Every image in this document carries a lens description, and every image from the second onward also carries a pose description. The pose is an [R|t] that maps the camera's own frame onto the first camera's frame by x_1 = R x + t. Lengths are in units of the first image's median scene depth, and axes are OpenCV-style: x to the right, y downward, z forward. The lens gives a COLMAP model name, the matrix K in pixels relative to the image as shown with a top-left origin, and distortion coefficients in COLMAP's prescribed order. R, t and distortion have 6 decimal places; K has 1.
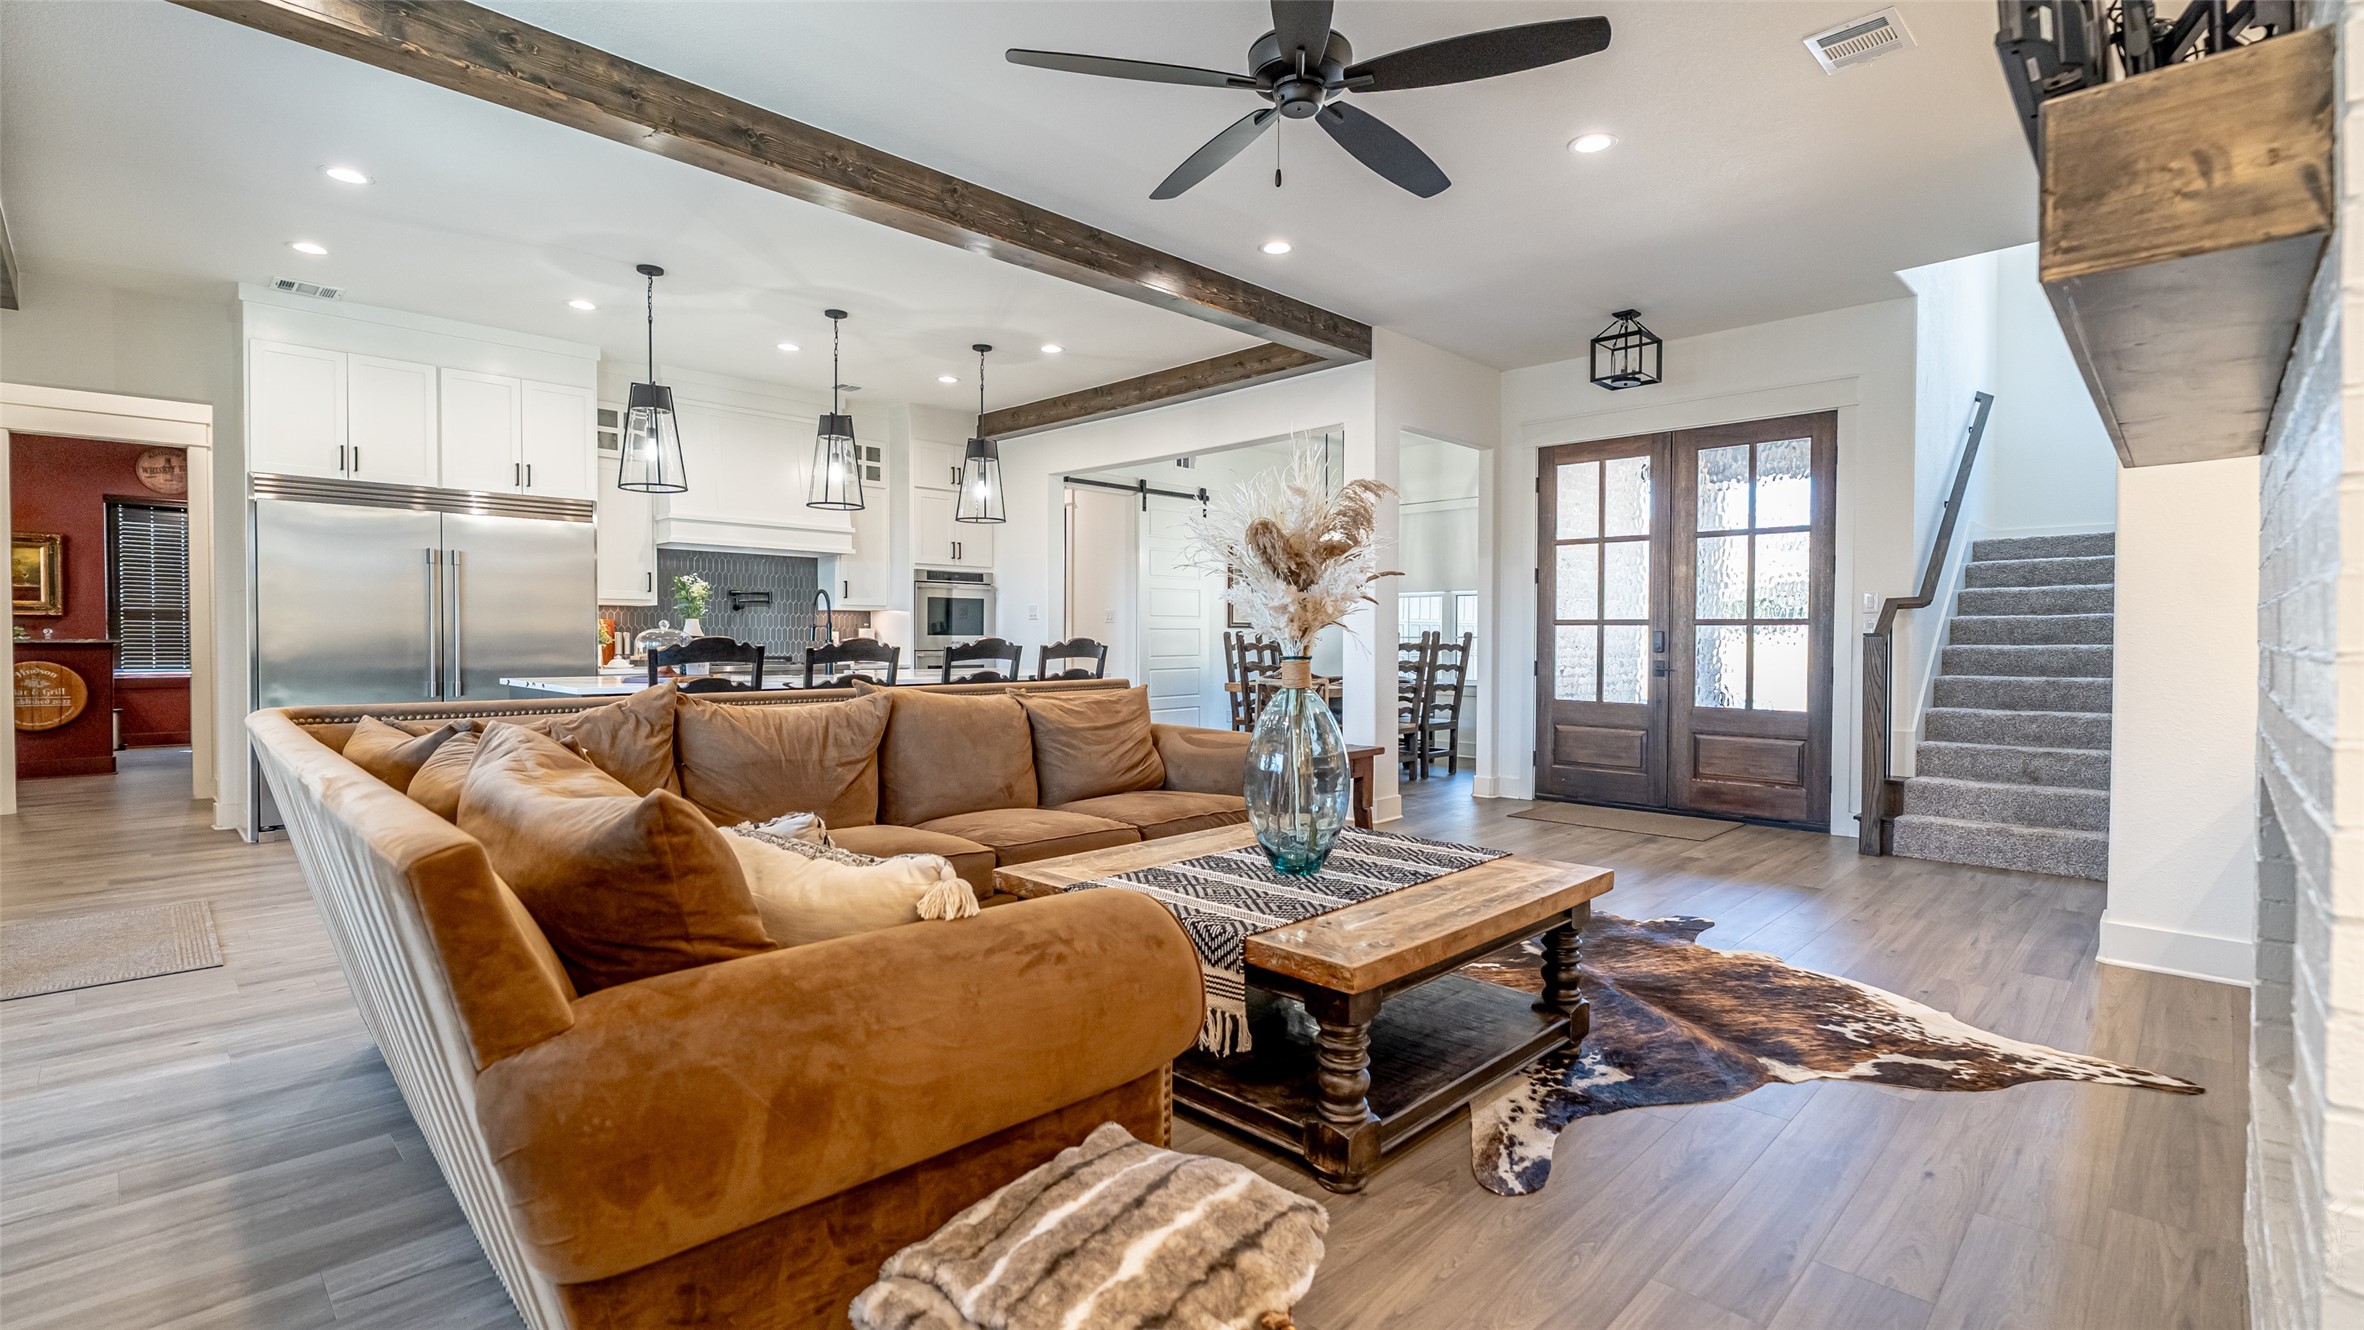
lens RADIAL K [[1061.8, 0, 1190.8], [0, 1061.8, 653.7], [0, 0, 1]] dist [-0.000776, 0.000559]
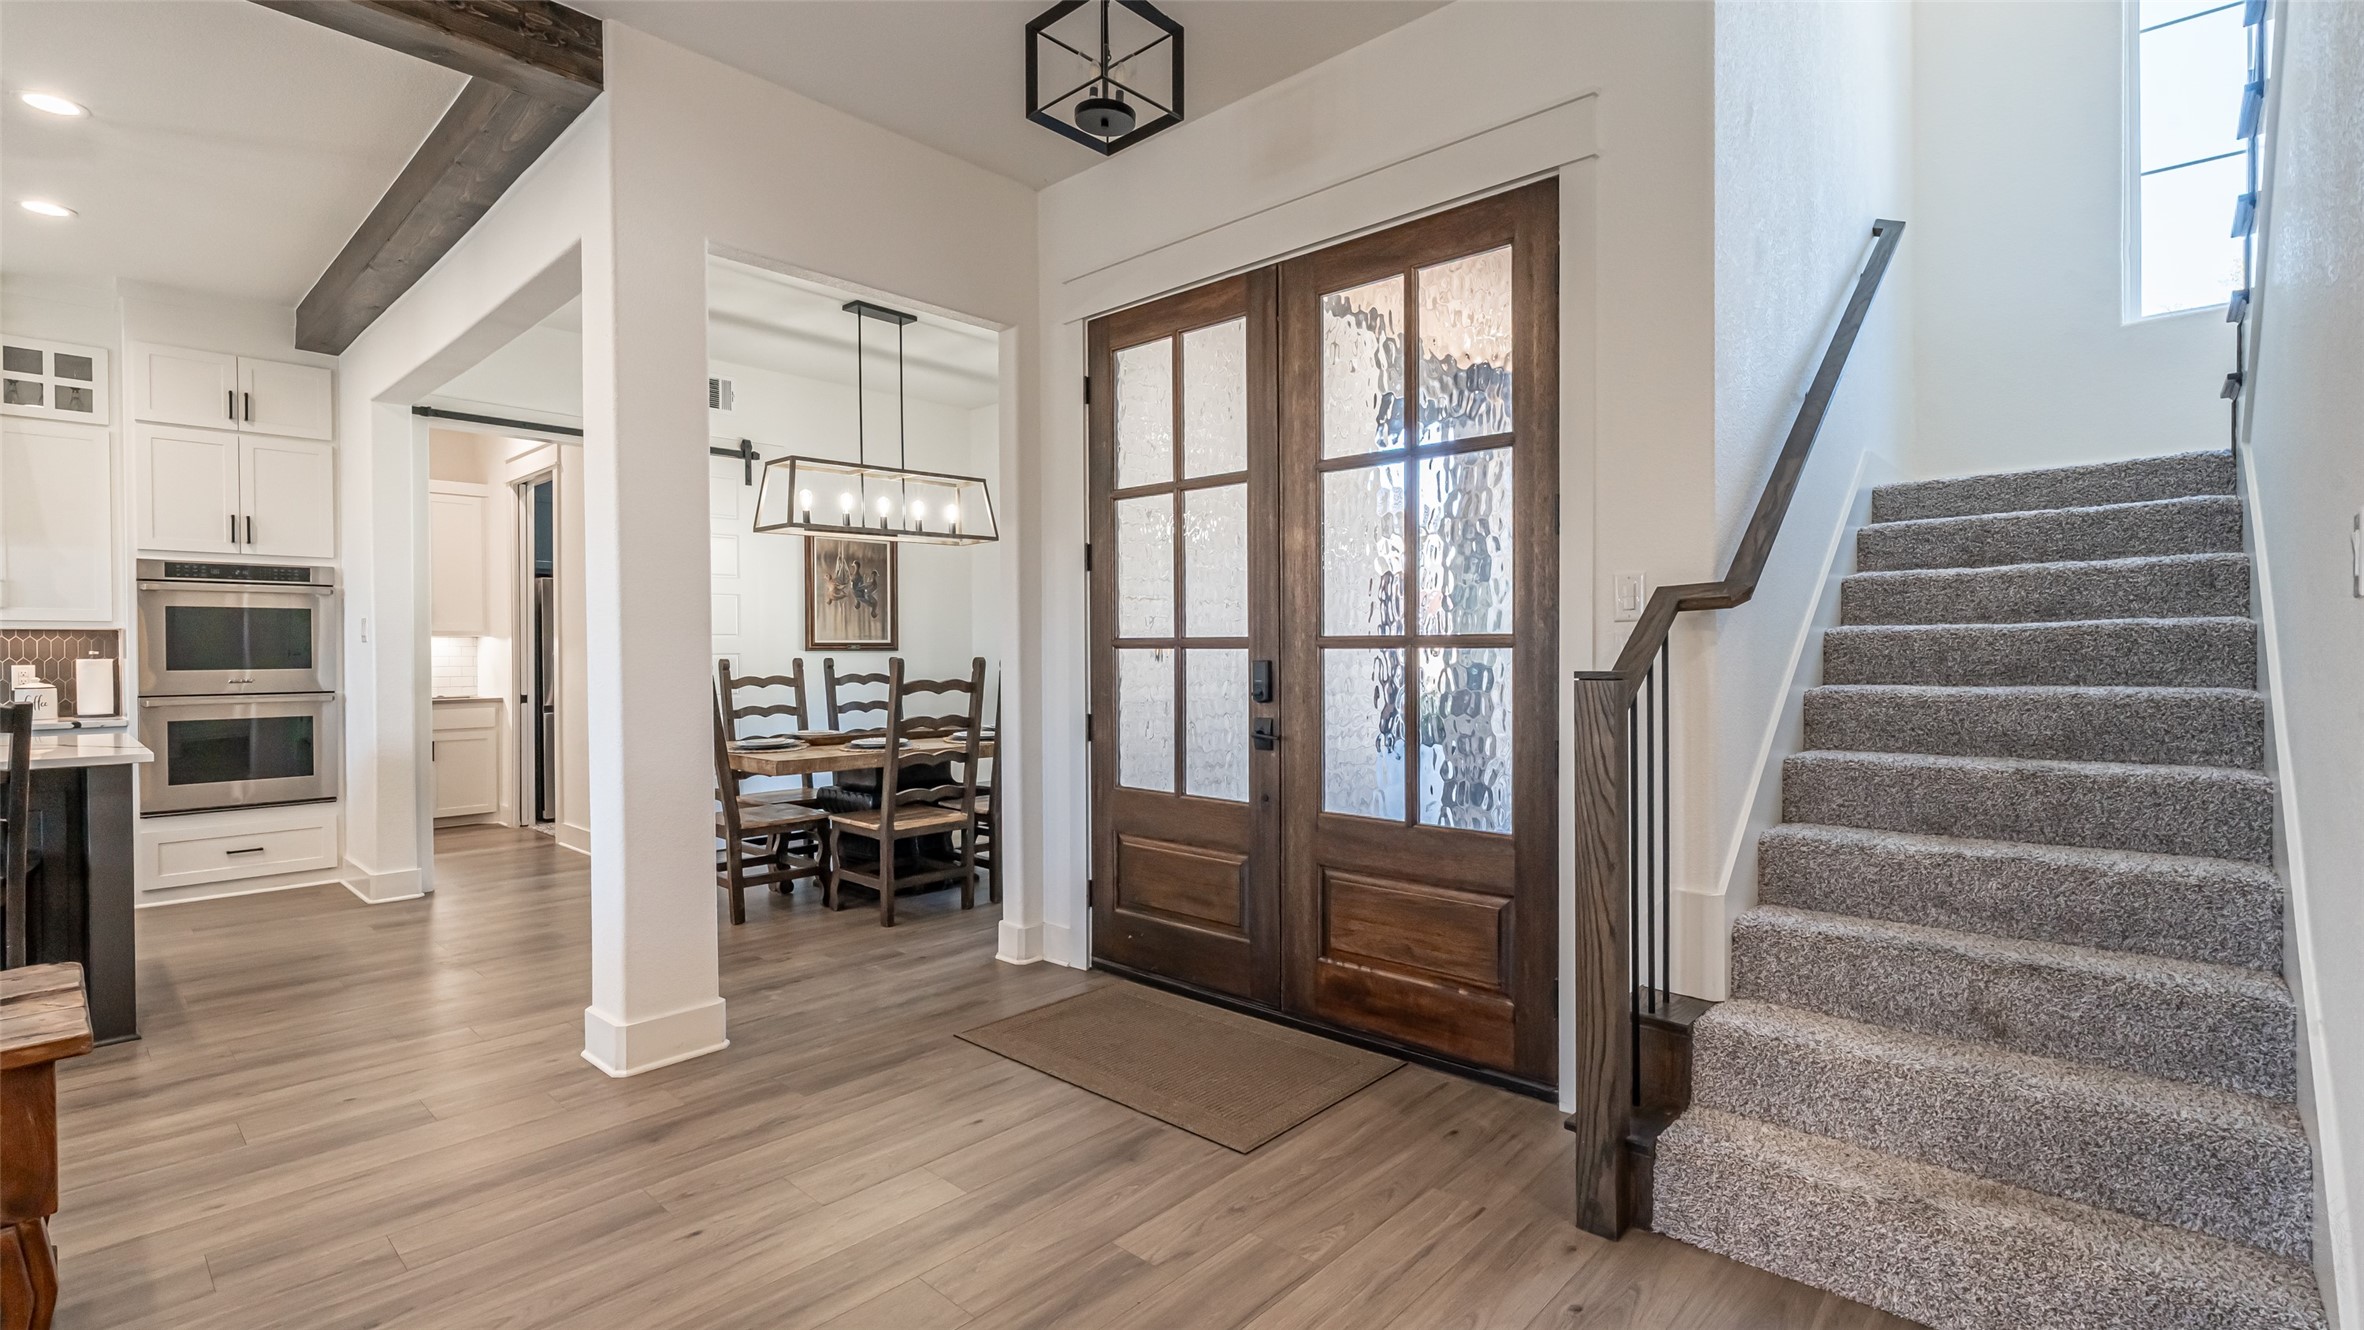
lens RADIAL K [[1061.8, 0, 1190.8], [0, 1061.8, 653.7], [0, 0, 1]] dist [-0.000776, 0.000559]
pose [[0.999411, -0.008167, 0.033344, 0.395124], [0.008618, 0.999873, -0.013421, -0.018053], [-0.033230, 0.013700, 0.999354, 0.502450]]
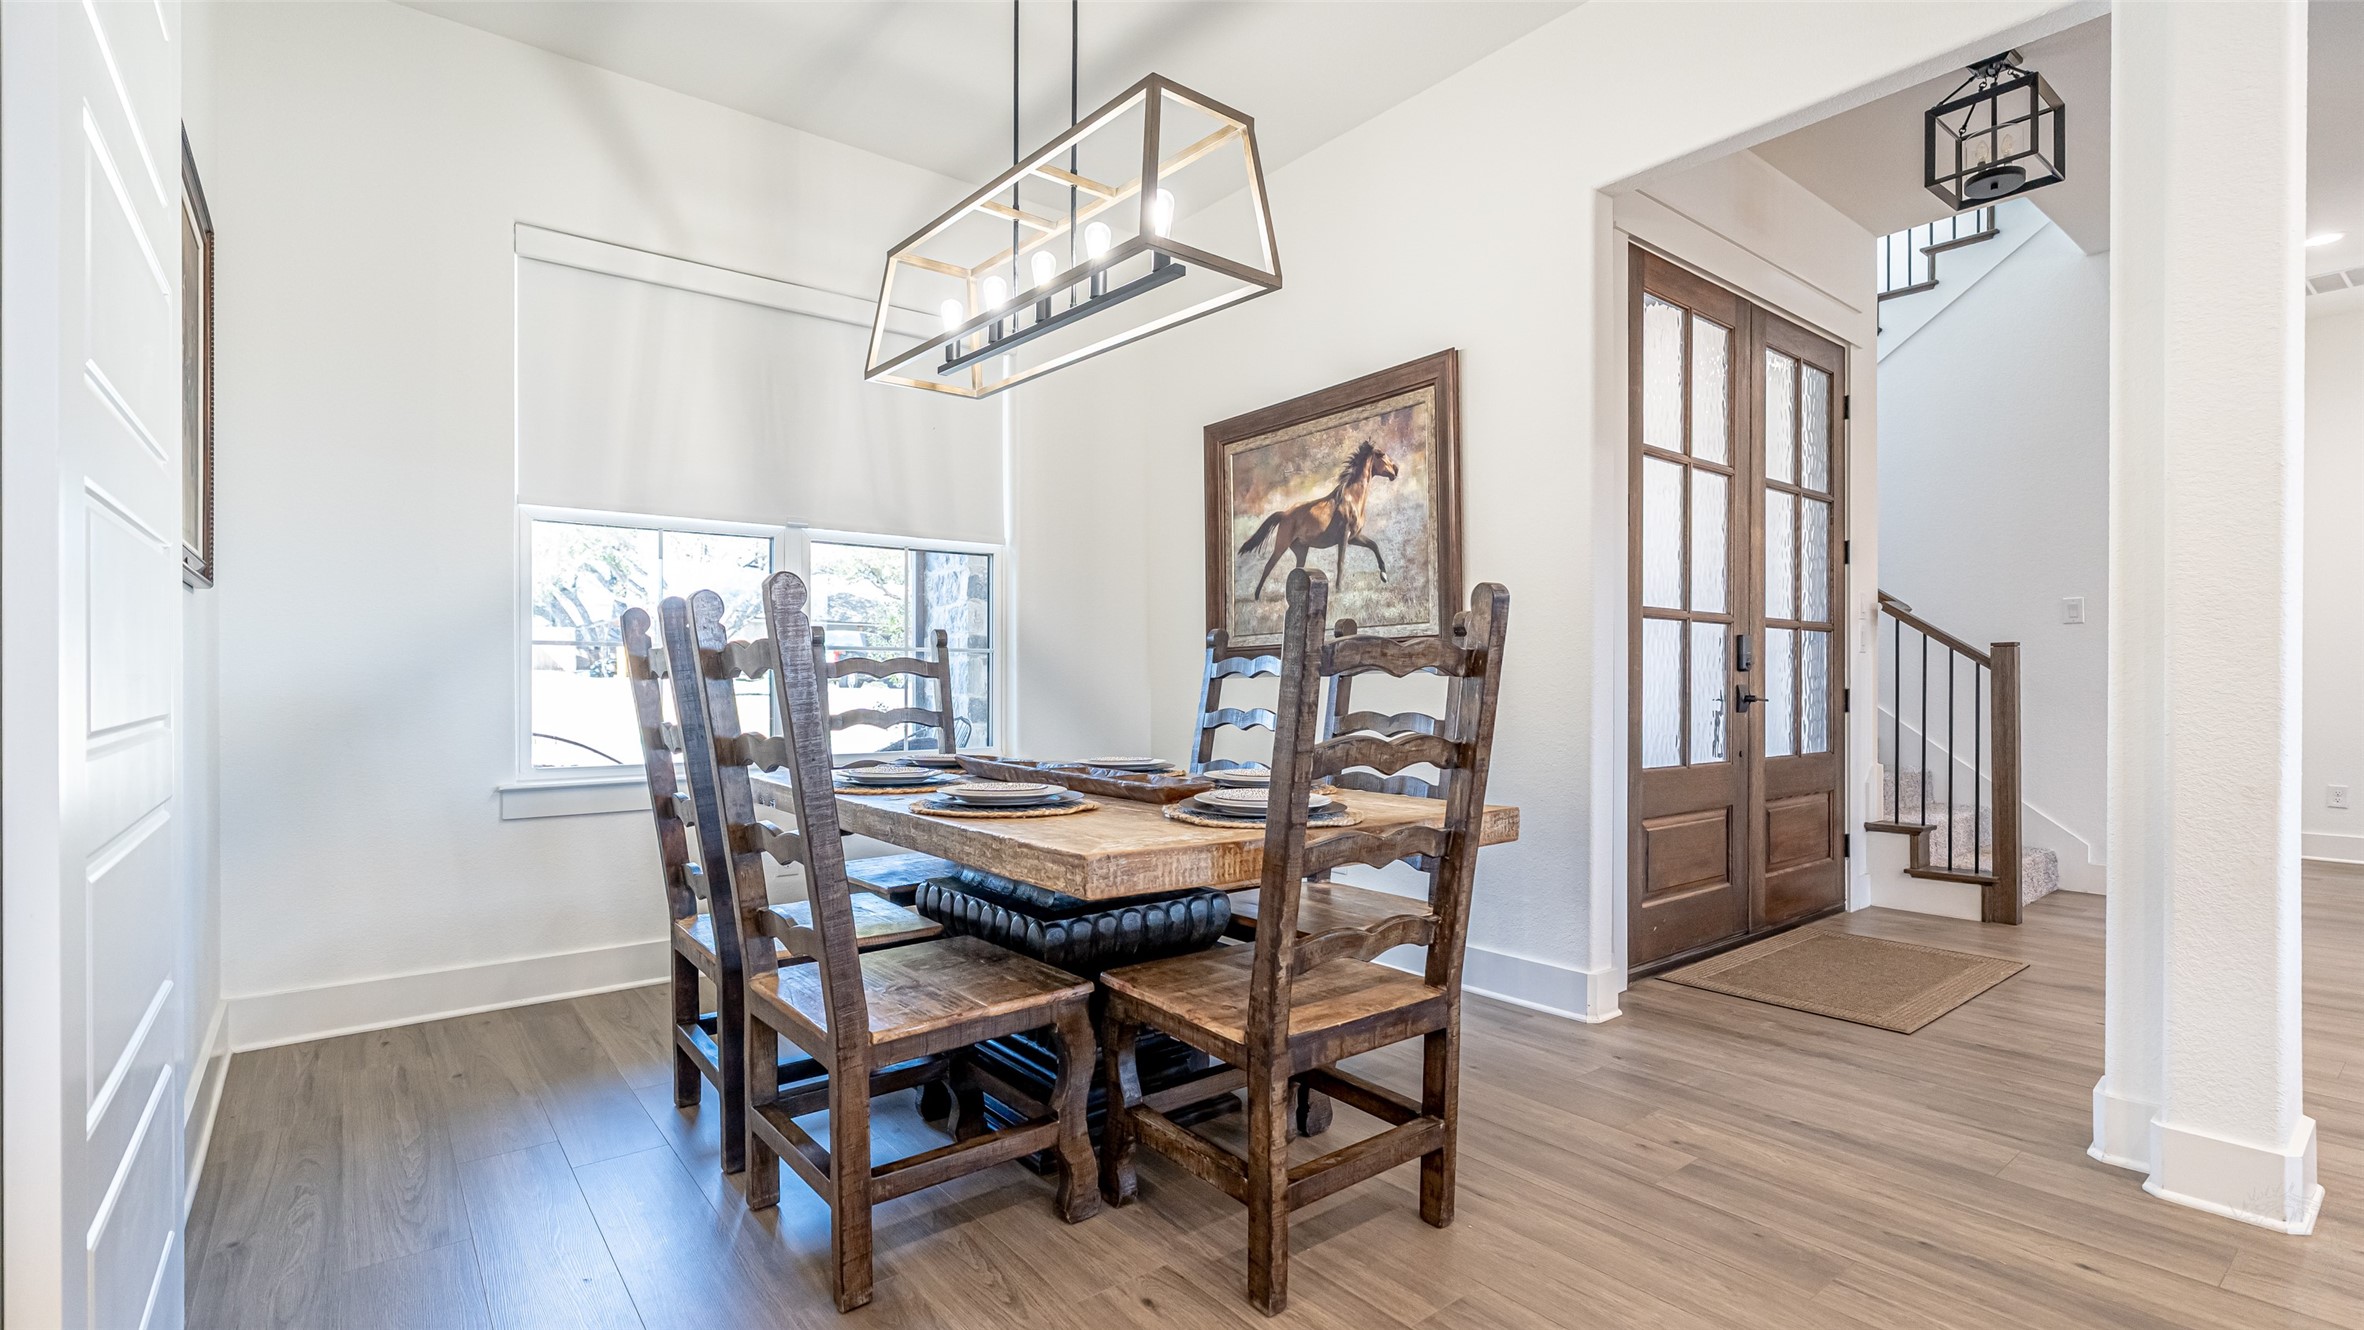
lens RADIAL K [[1072.2, 0, 1182.0], [0, 1072.2, 665.0], [0, 0, 1]] dist [-0.001268, 0.000452]
pose [[0.135794, -0.004255, 0.990728, -0.185415], [0.012341, 0.999920, 0.002603, -0.010314], [-0.990660, 0.011873, 0.135835, 1.236804]]
